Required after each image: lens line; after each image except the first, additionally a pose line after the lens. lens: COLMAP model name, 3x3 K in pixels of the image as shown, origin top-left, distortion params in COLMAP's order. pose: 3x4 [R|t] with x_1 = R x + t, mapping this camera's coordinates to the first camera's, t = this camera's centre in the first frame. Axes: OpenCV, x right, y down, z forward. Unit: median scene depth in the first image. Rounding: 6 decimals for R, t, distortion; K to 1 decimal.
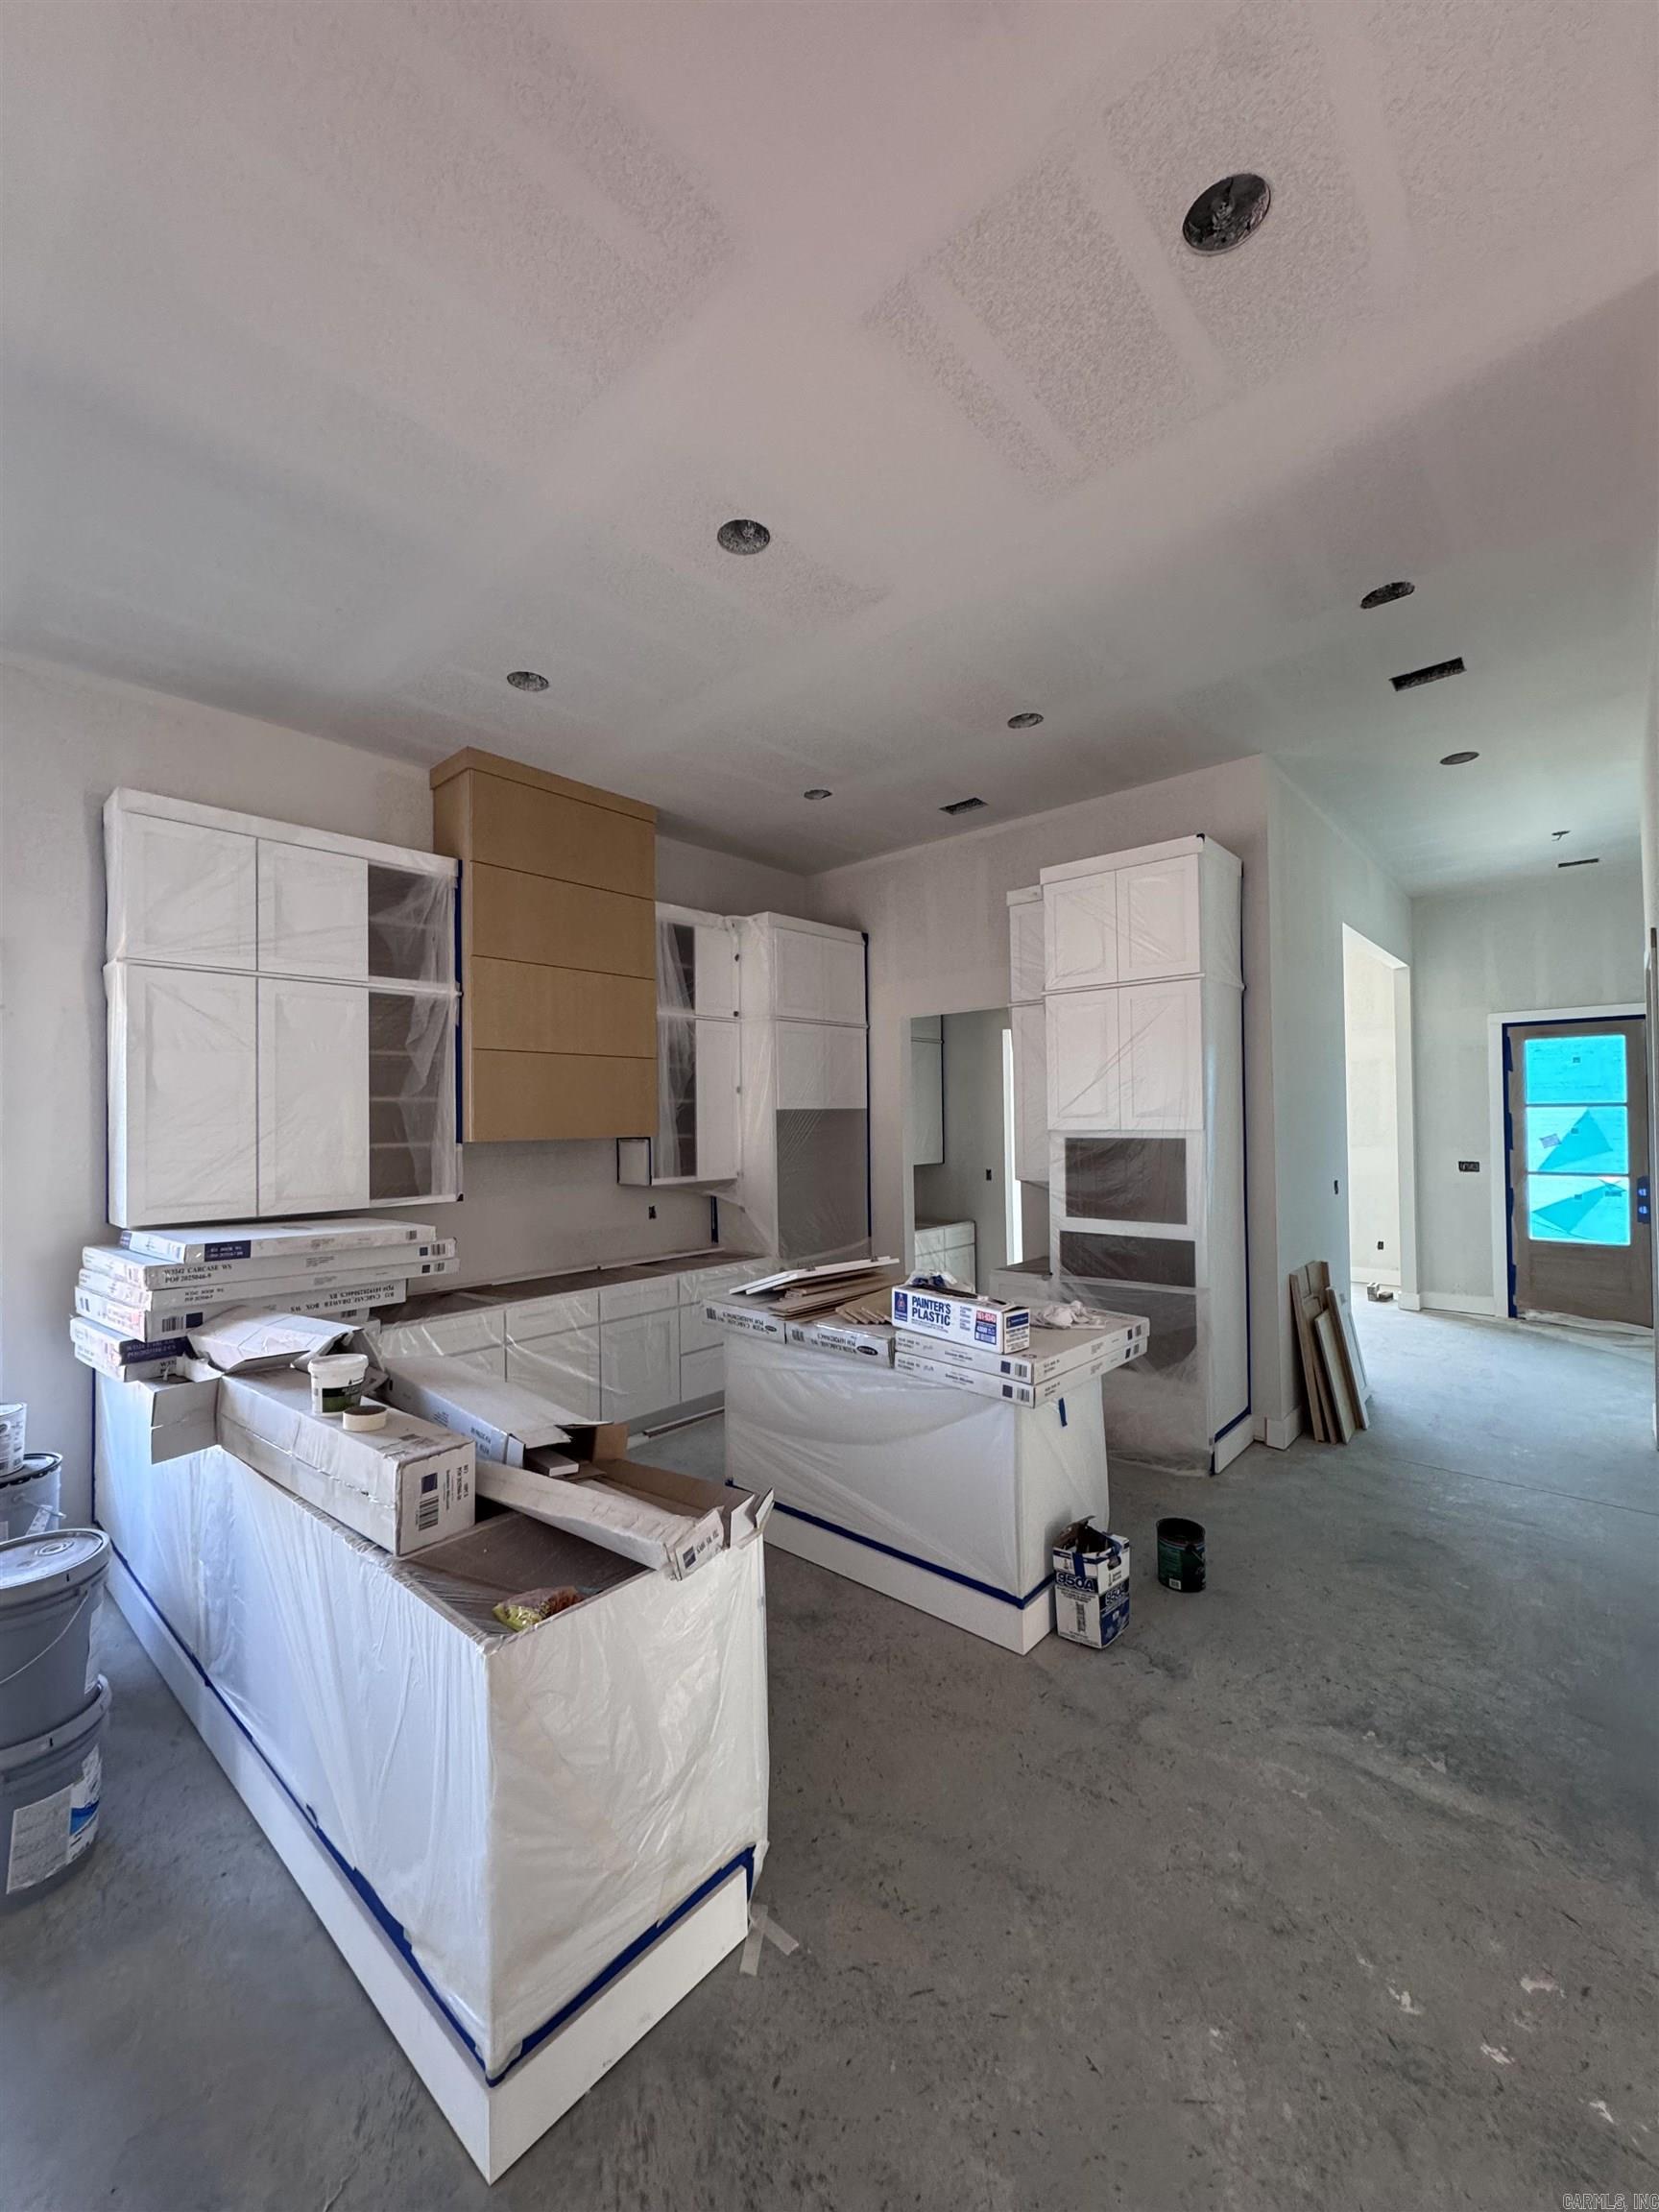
lens RADIAL K [[881.4, 0, 829.5], [0, 881.4, 1106.0], [0, 0, 1]] dist [-0.000830, 0.000088]
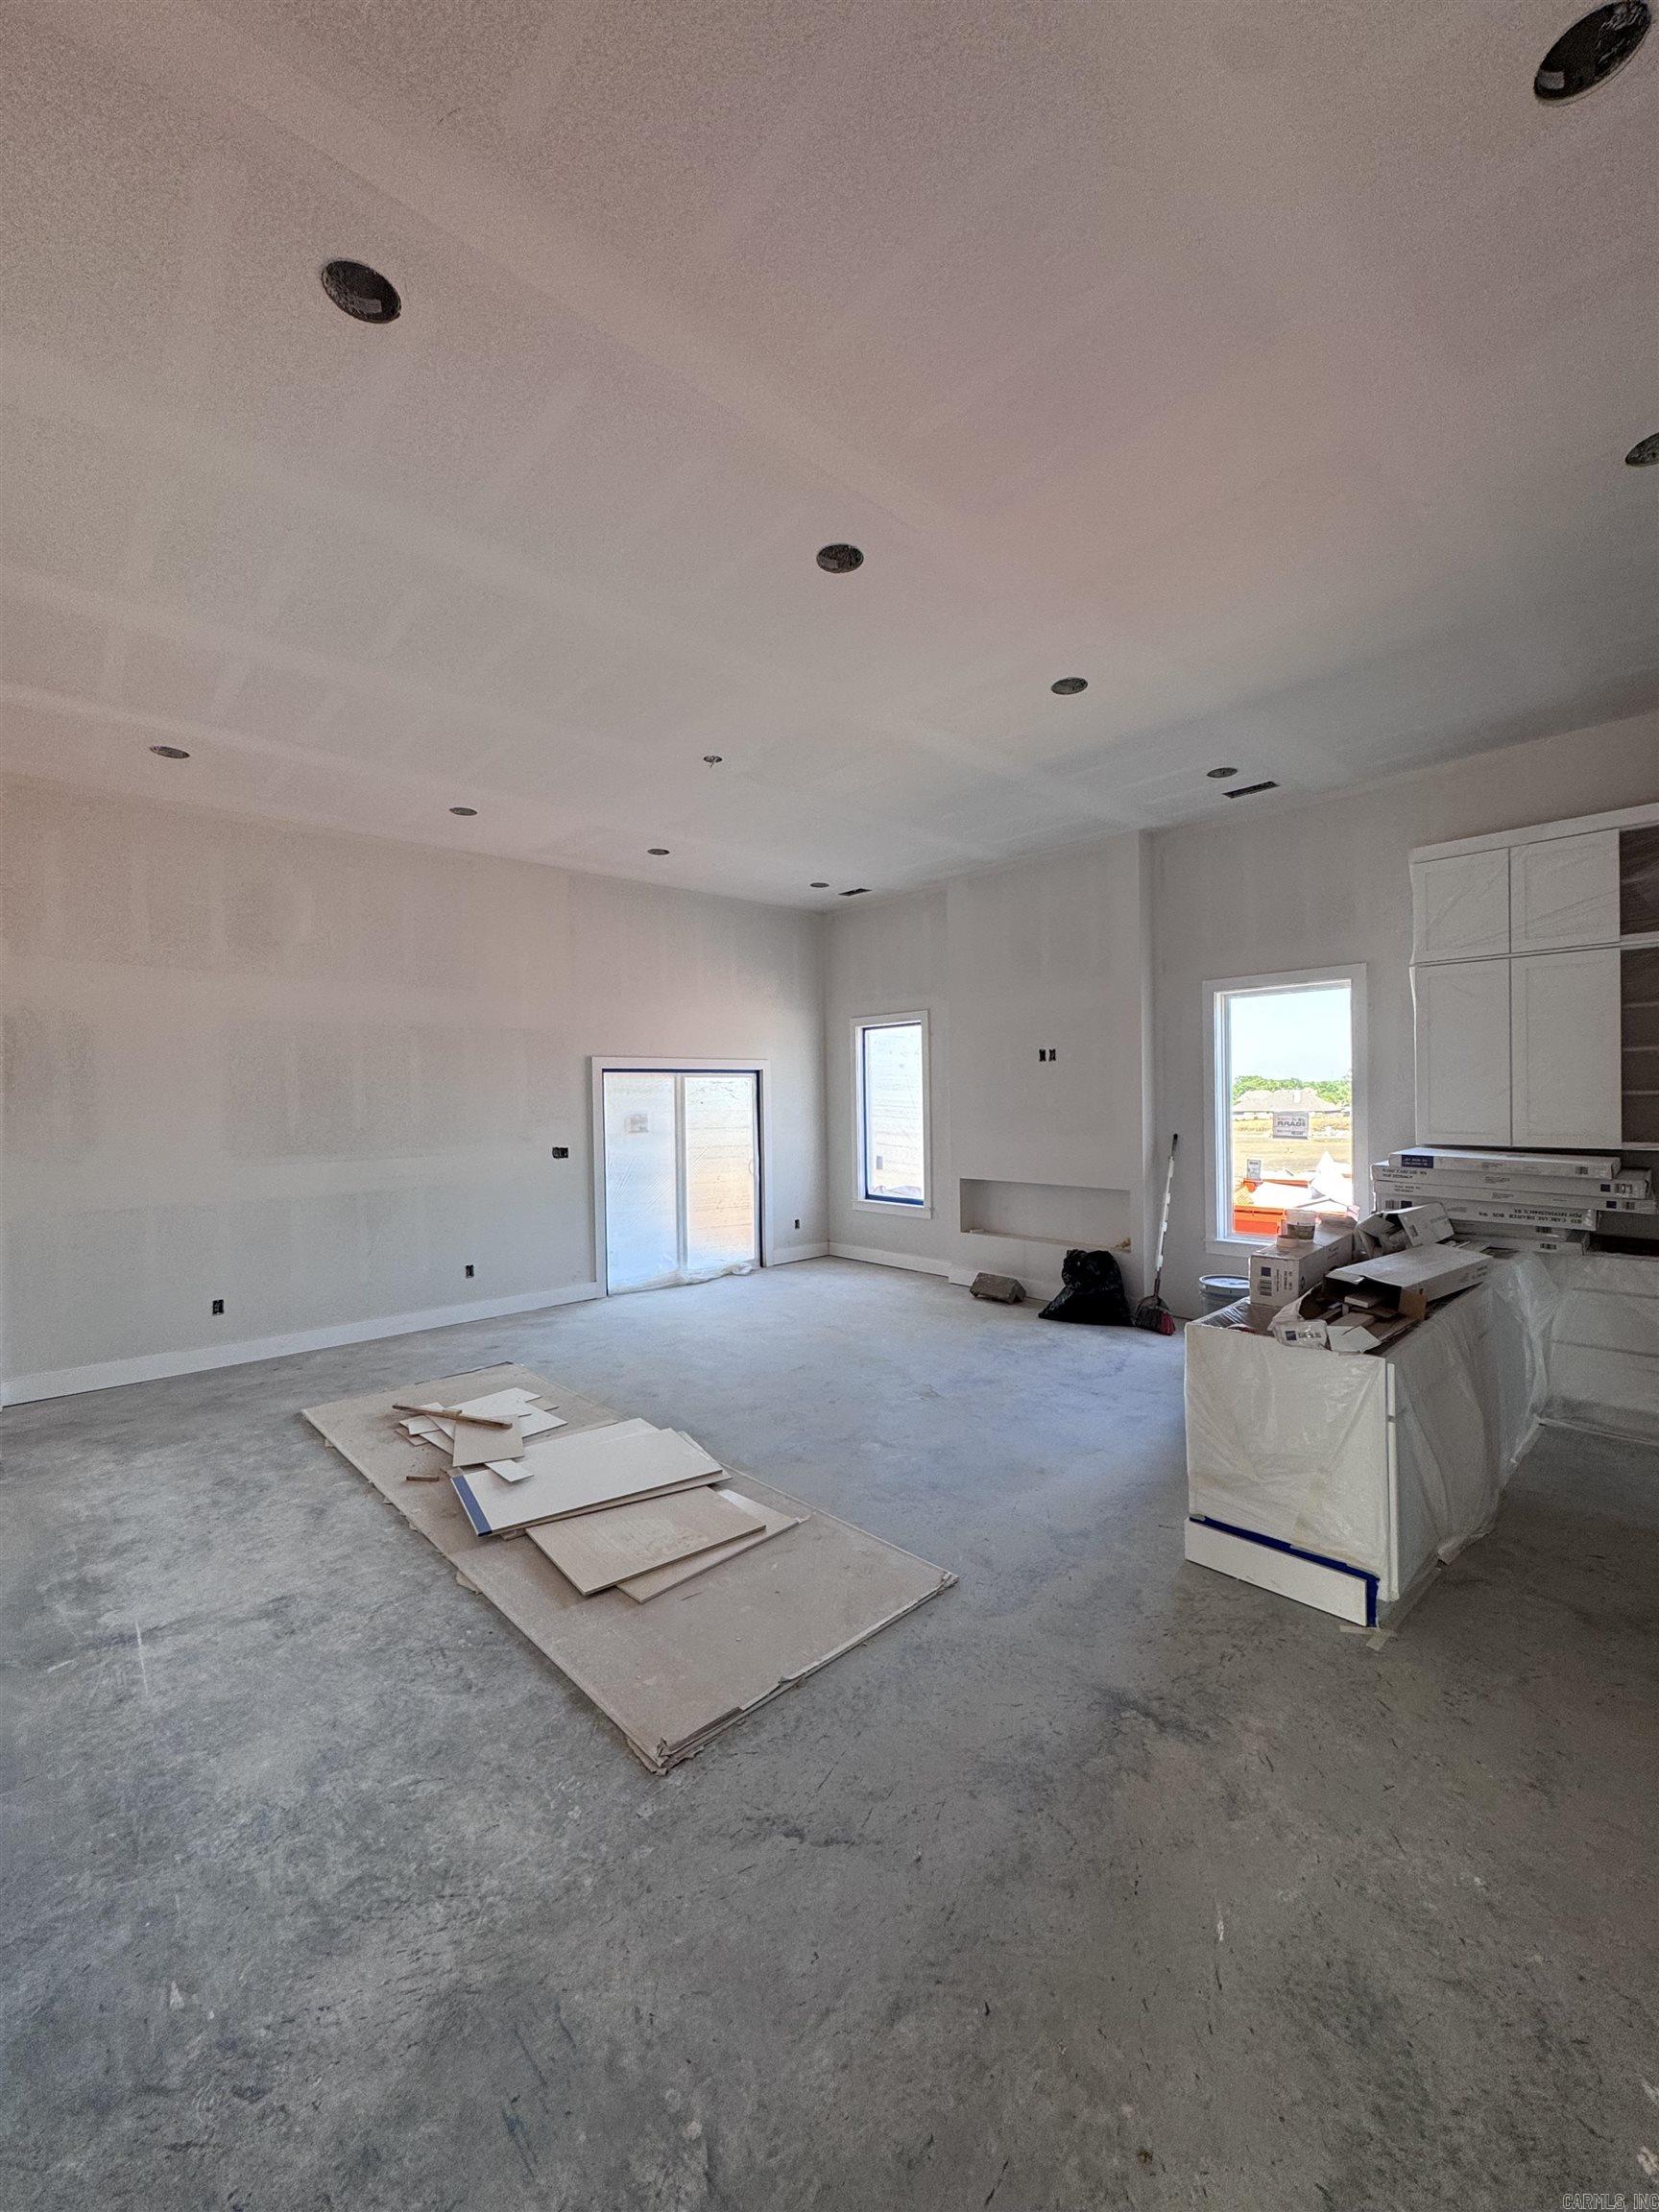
lens RADIAL K [[881.4, 0, 829.5], [0, 881.4, 1106.0], [0, 0, 1]] dist [-0.000830, 0.000088]
pose [[-0.093510, 0.023619, -0.995338, 0.748757], [0.032227, 0.999266, 0.020685, 0.009244], [0.995097, -0.030143, -0.094203, 0.146340]]
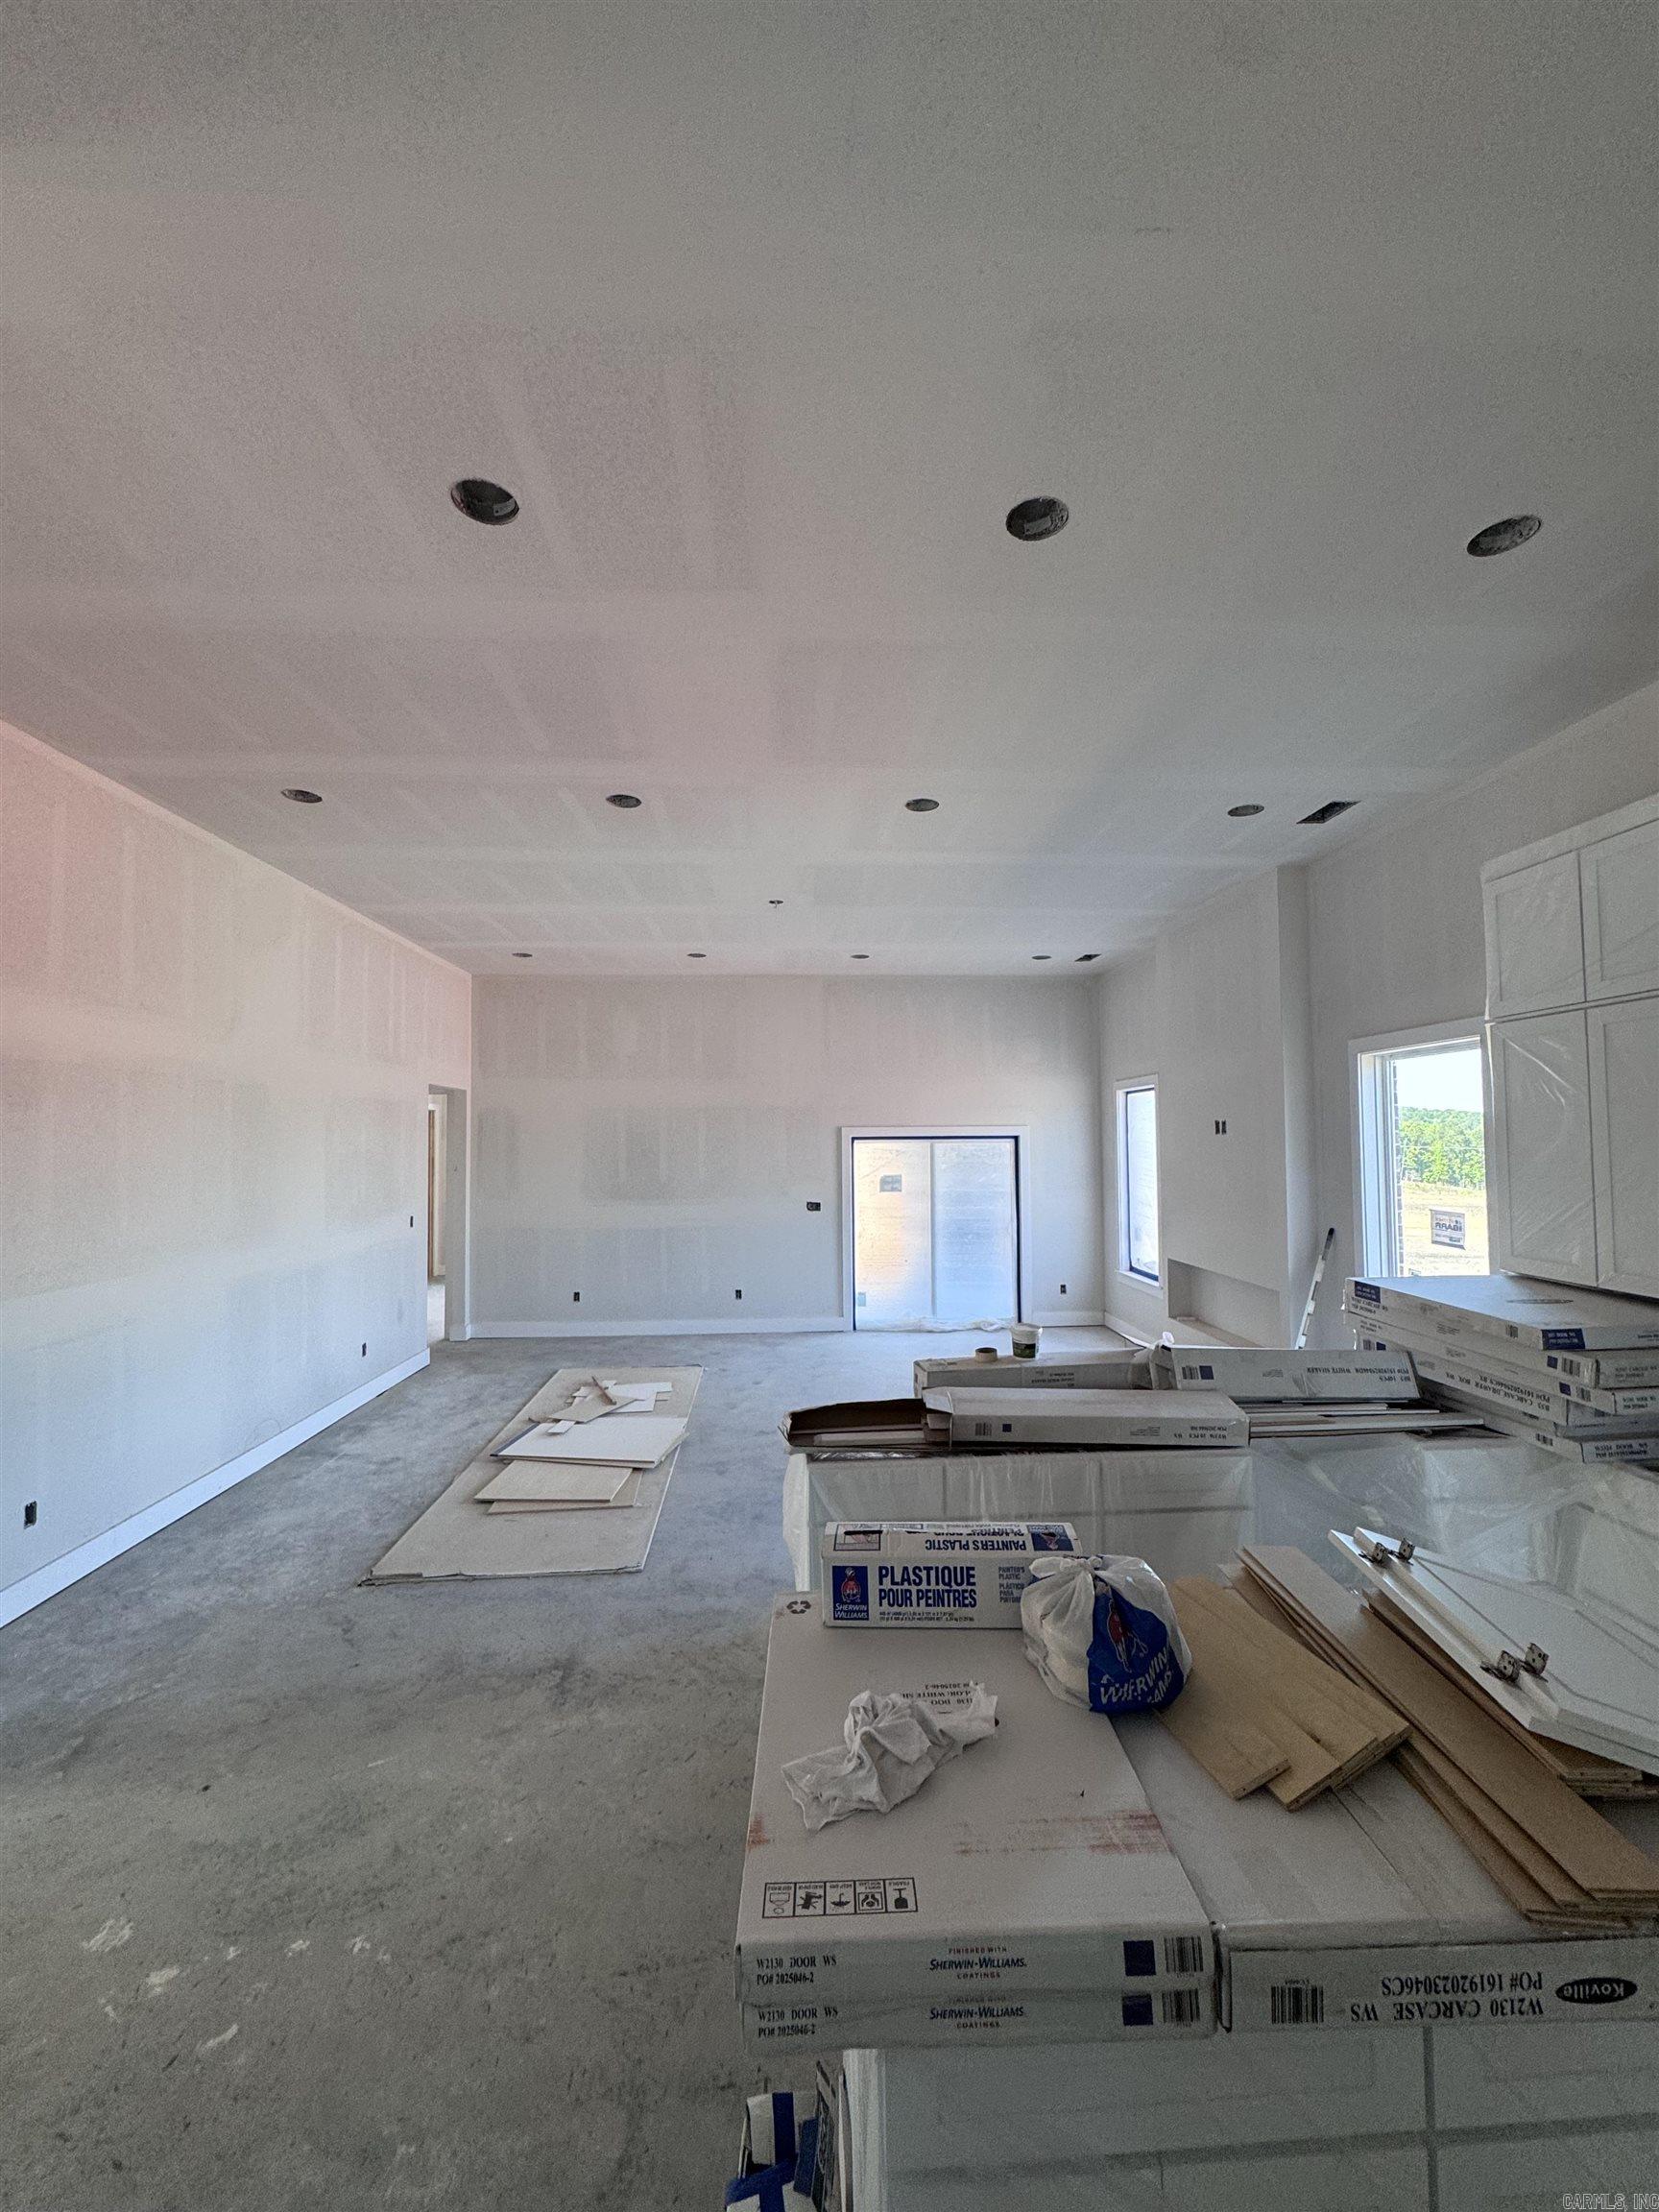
lens RADIAL K [[881.4, 0, 829.5], [0, 881.4, 1106.0], [0, 0, 1]] dist [-0.000830, 0.000088]
pose [[-0.710376, -0.011498, -0.703728, 0.512170], [0.027039, 0.998683, -0.043612, -0.035247], [0.703303, -0.050009, -0.709129, 1.147868]]
